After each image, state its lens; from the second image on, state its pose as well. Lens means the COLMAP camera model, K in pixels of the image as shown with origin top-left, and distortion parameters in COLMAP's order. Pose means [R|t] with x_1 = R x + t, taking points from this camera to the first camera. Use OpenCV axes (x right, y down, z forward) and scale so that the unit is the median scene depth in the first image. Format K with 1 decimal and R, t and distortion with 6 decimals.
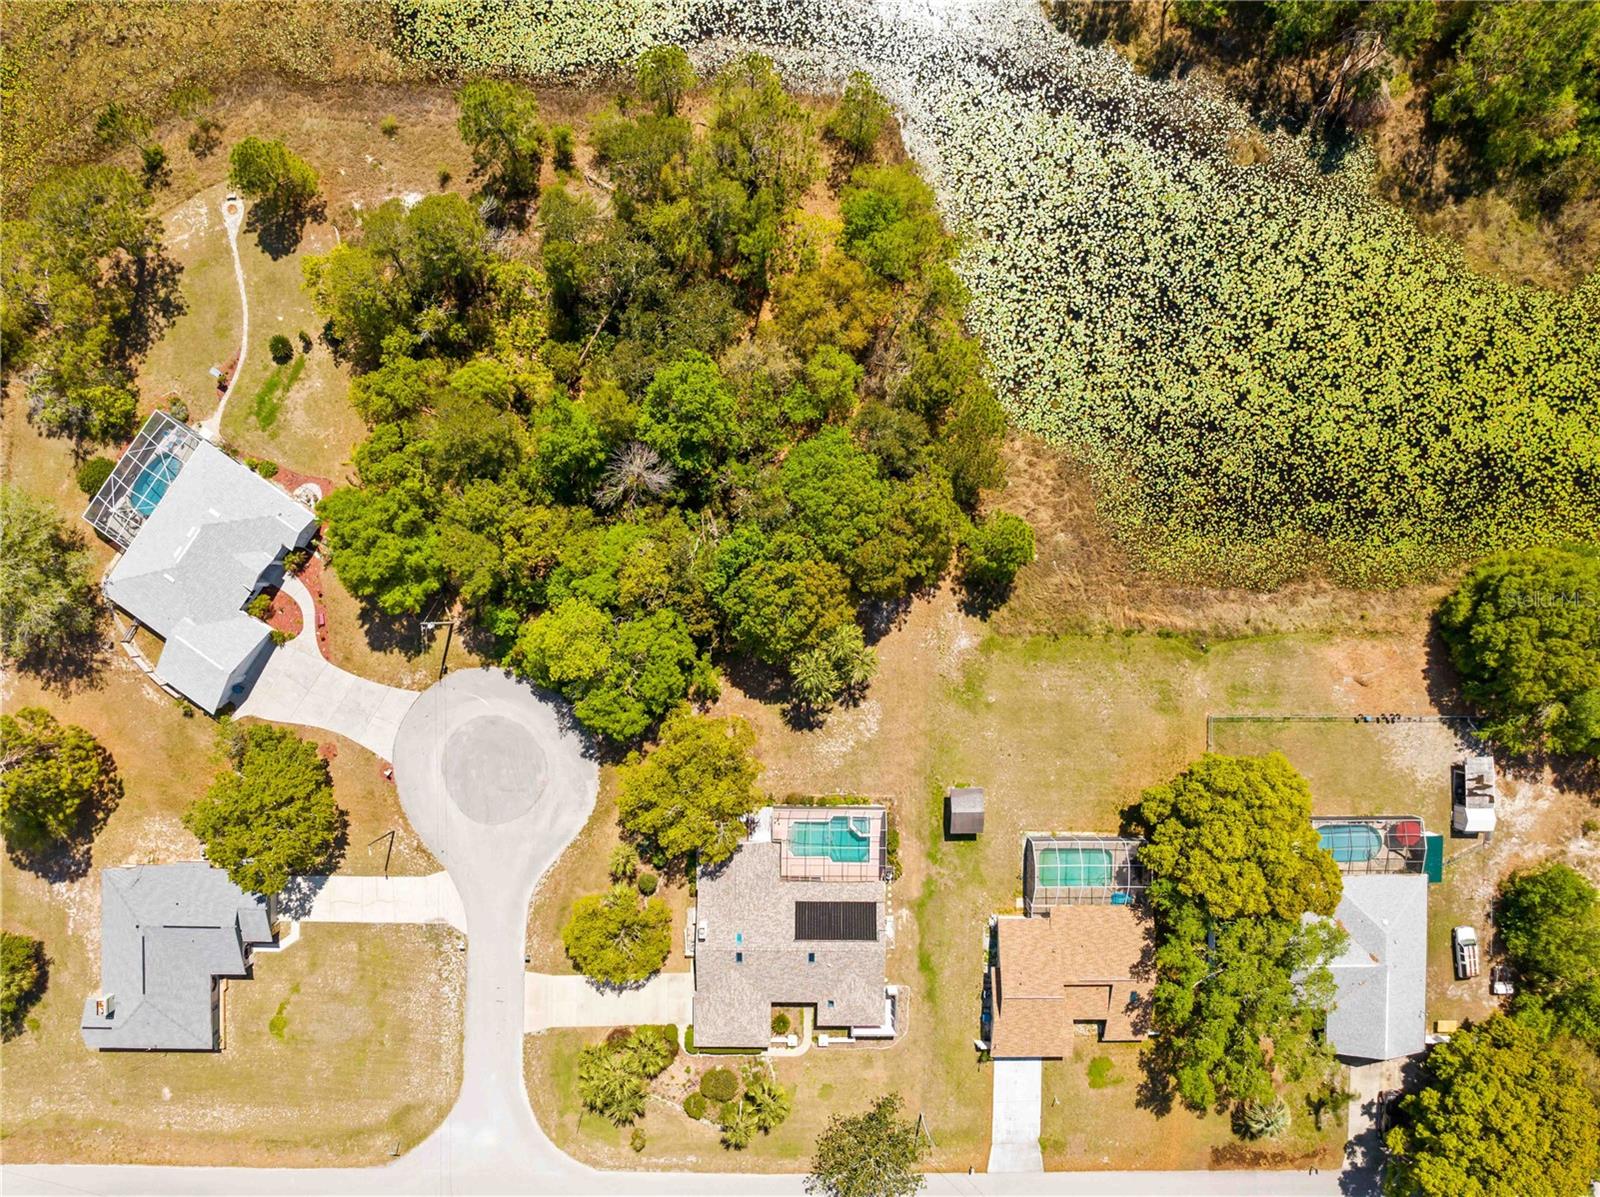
lens RADIAL K [[1126.8, 0, 799.1], [0, 1126.8, 594.9], [0, 0, 1]] dist [-0.044596, 0.016502]
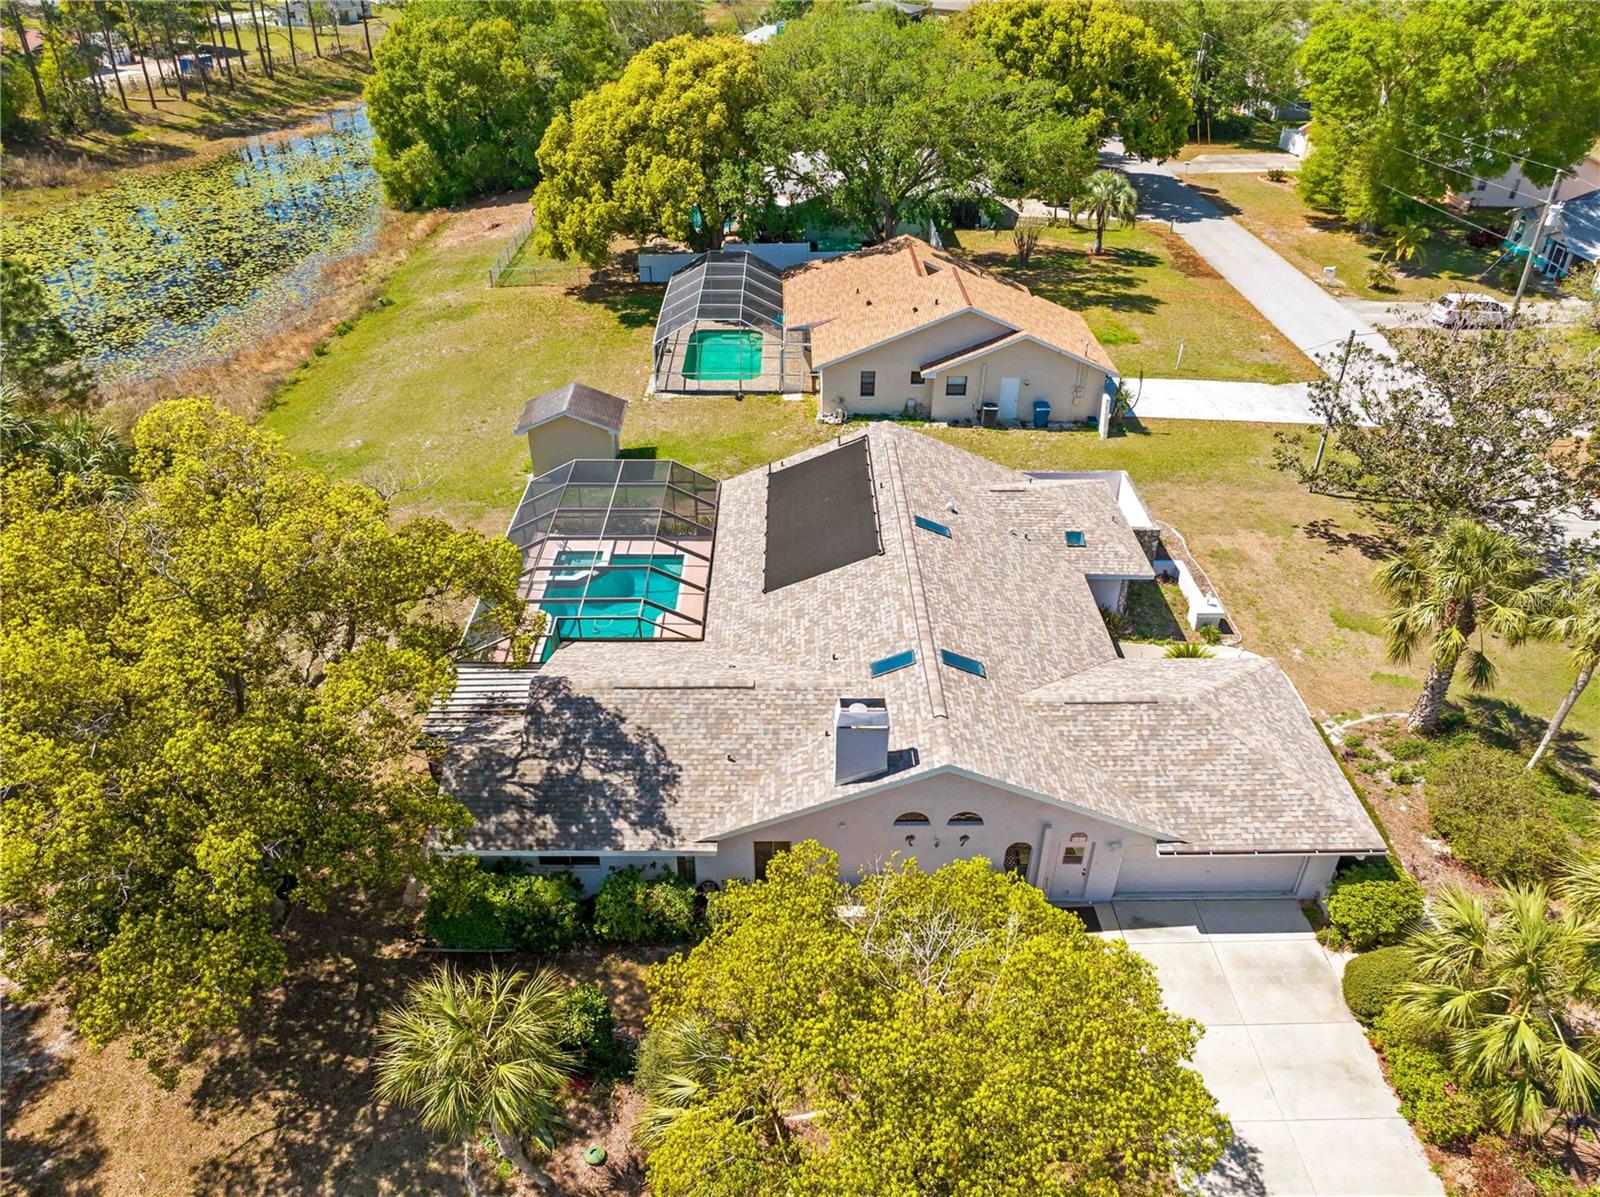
lens RADIAL K [[1126.8, 0, 787.8], [0, 1126.8, 598.4], [0, 0, 1]] dist [-0.044596, 0.016502]
pose [[-0.007347, -0.552163, 0.833704, -0.247676], [0.999947, 0.001930, 0.010090, 0.262714], [-0.007180, 0.833734, 0.552119, 0.792728]]
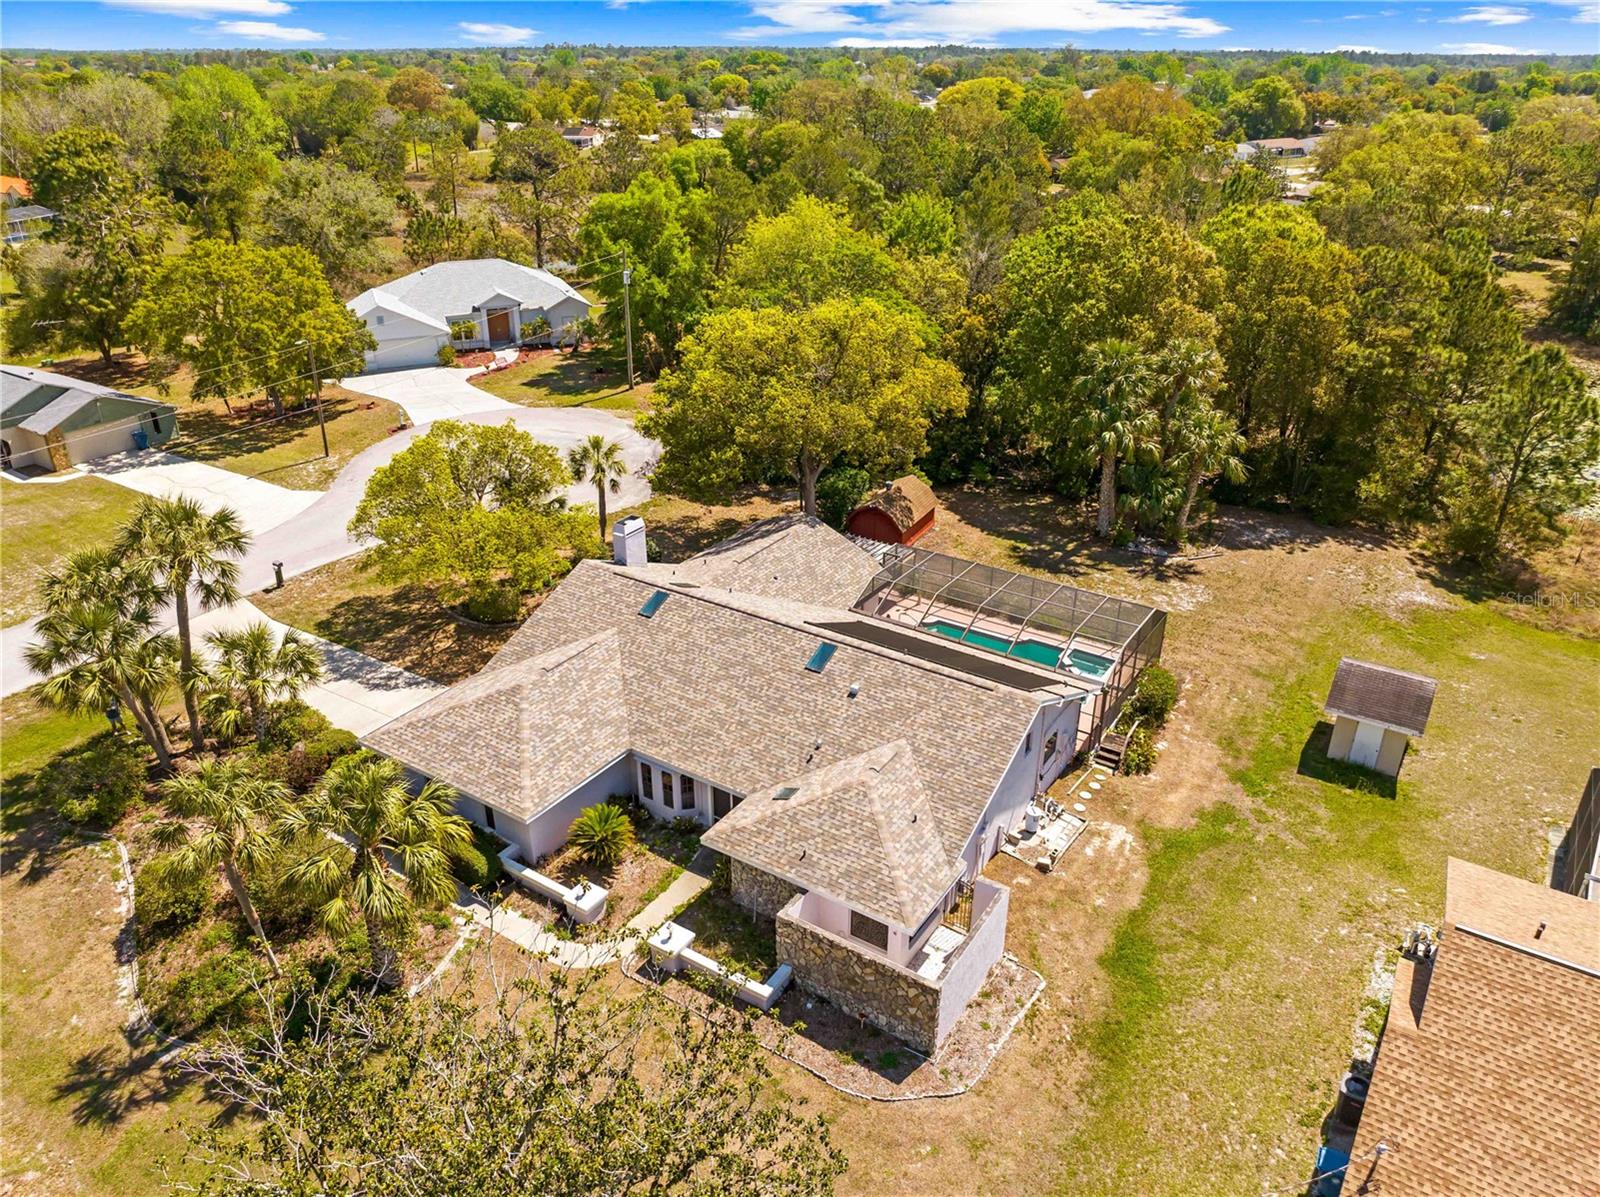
lens RADIAL K [[1126.8, 0, 800.0], [0, 1126.8, 603.1], [0, 0, 1]] dist [-0.044596, 0.016502]
pose [[0.839783, 0.235636, -0.489122, 0.155559], [-0.542861, 0.377937, -0.749977, 0.537623], [0.008136, 0.895343, 0.445302, 0.787224]]
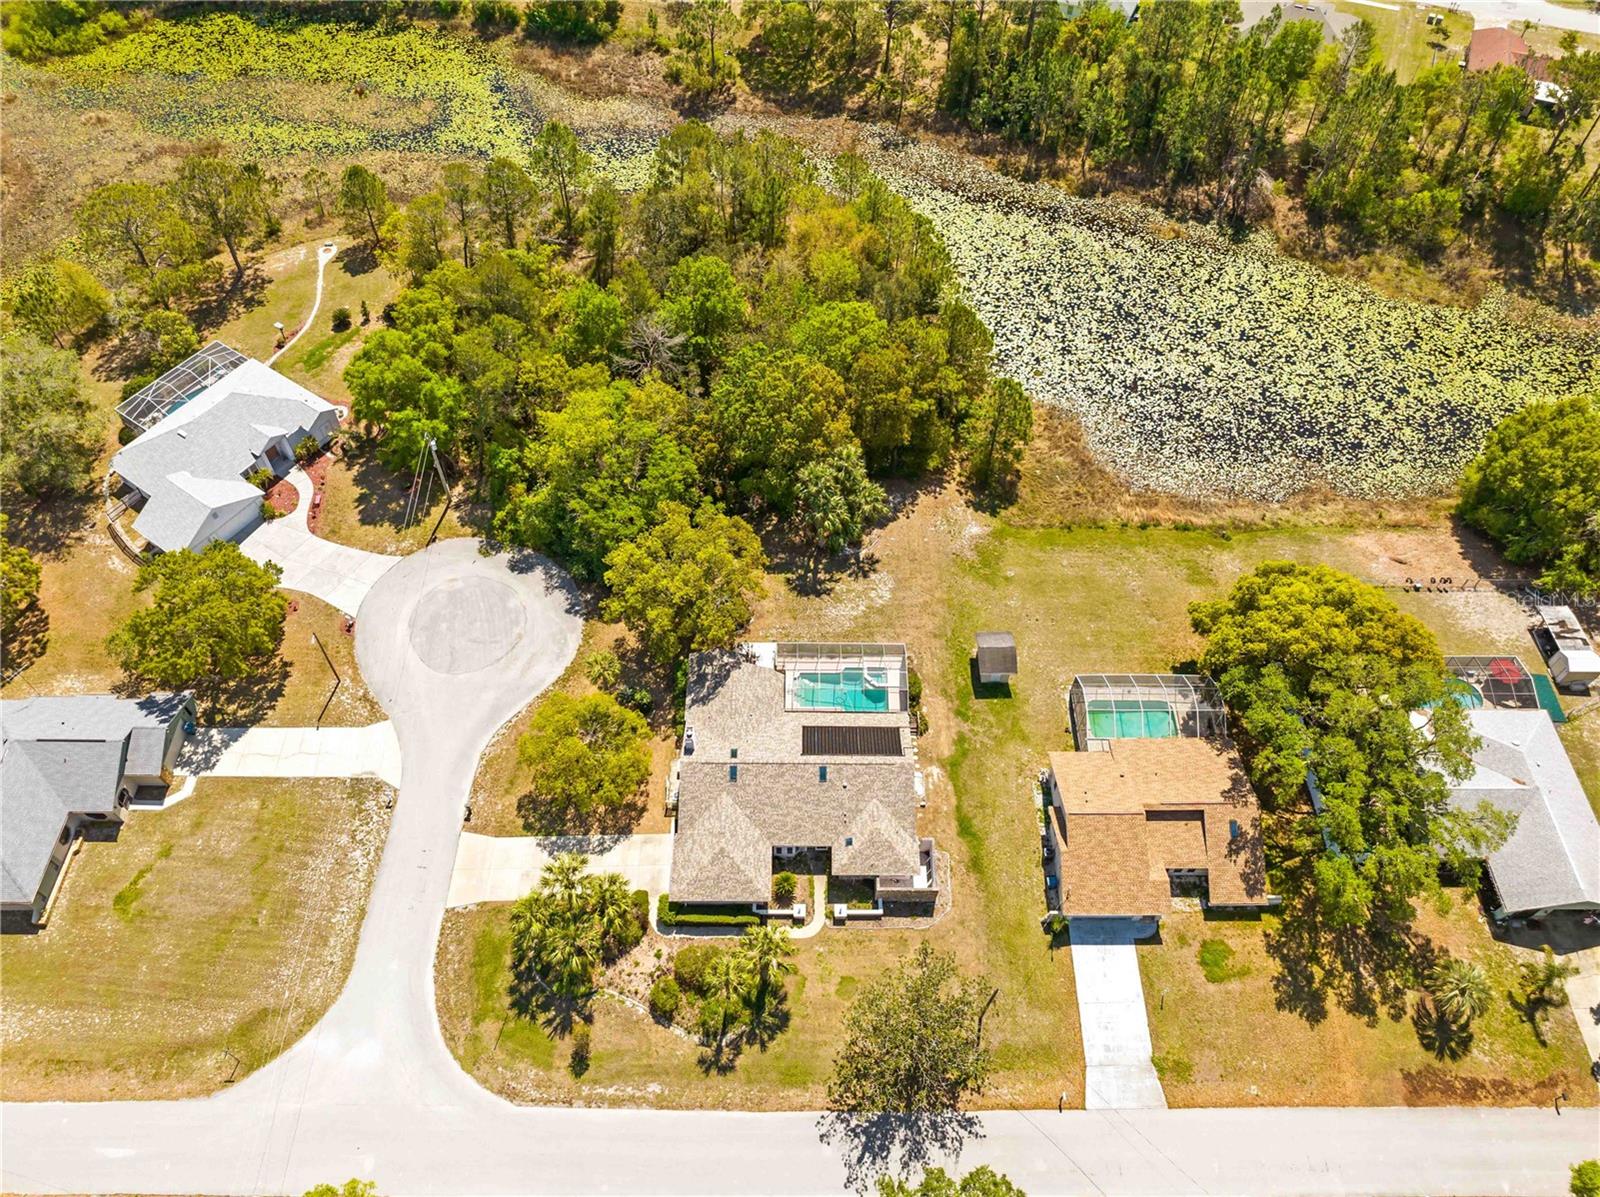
lens RADIAL K [[1126.8, 0, 798.8], [0, 1126.8, 596.3], [0, 0, 1]] dist [-0.044596, 0.016502]
pose [[0.999989, -0.004573, 0.001363, -0.006426], [0.004480, 0.801415, -0.598092, 0.662903], [0.001643, 0.598092, 0.801426, 0.258925]]
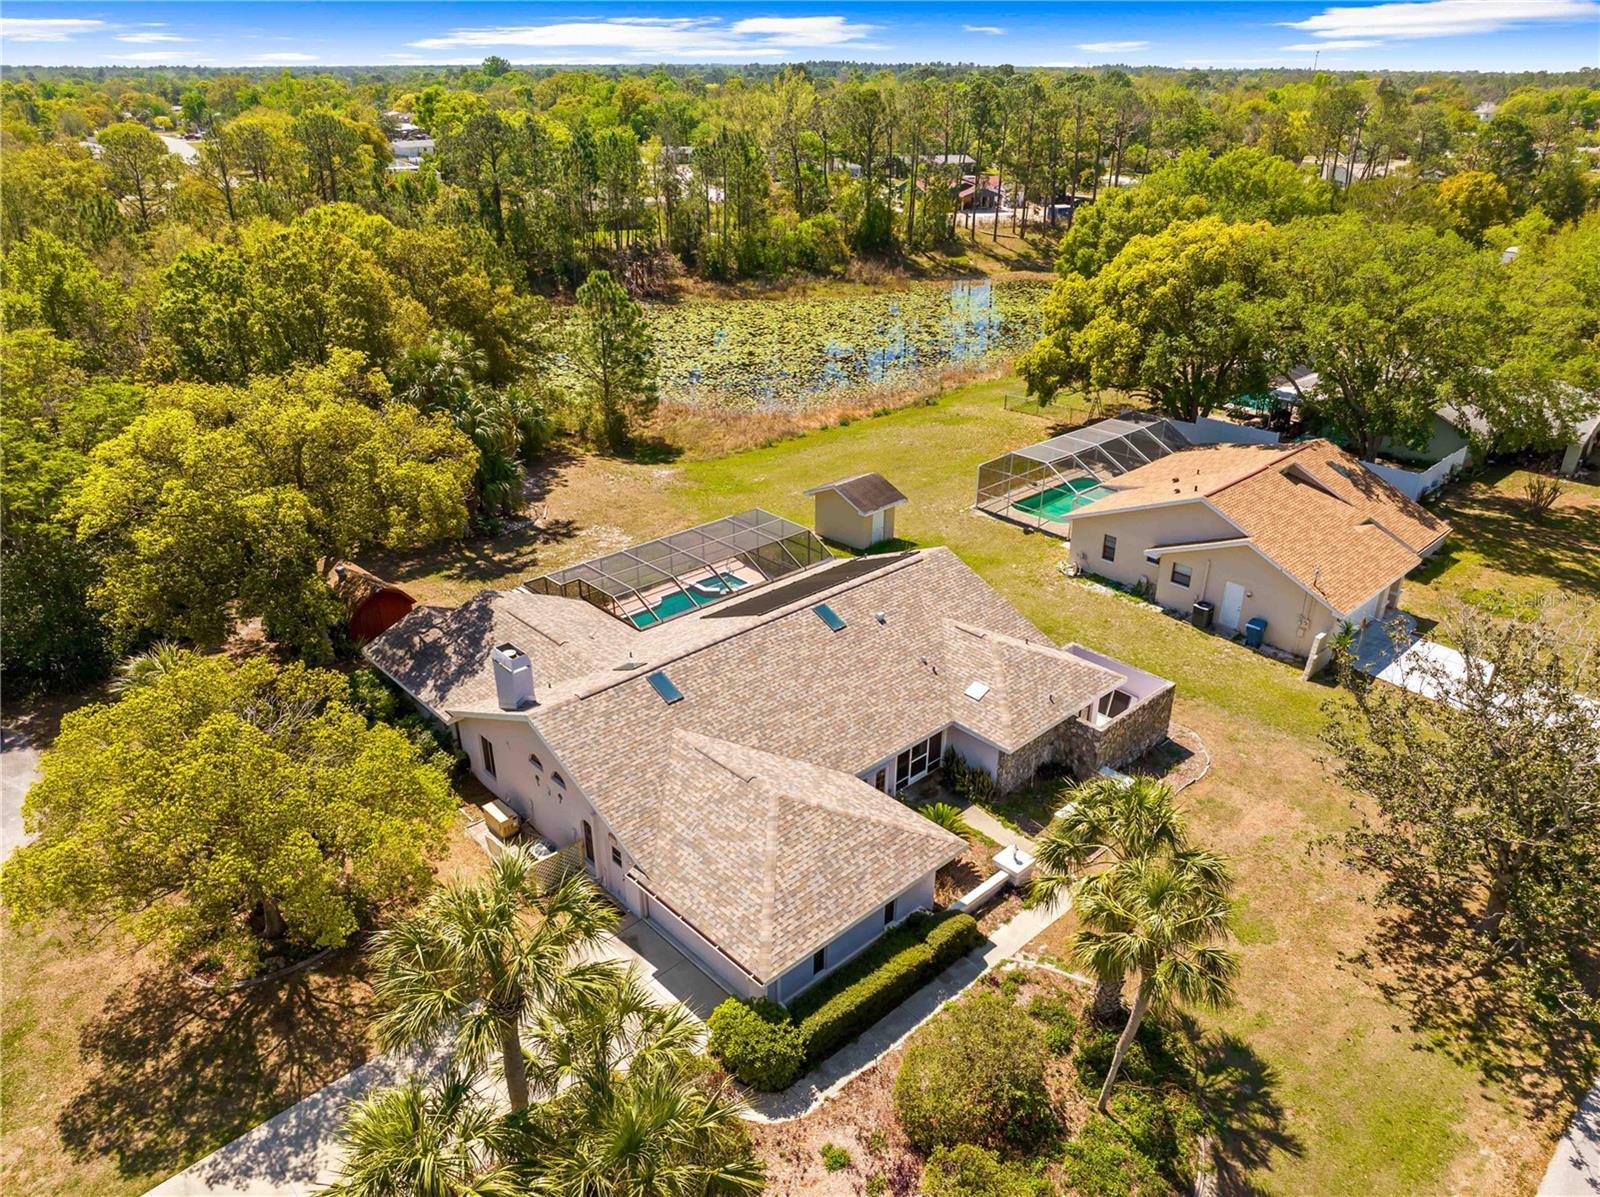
lens RADIAL K [[1126.8, 0, 796.4], [0, 1126.8, 592.1], [0, 0, 1]] dist [-0.044596, 0.016502]
pose [[0.727928, -0.299293, 0.616883, -0.200585], [0.685653, 0.316278, -0.655628, 0.514244], [0.001119, 0.900218, 0.435439, 0.788560]]
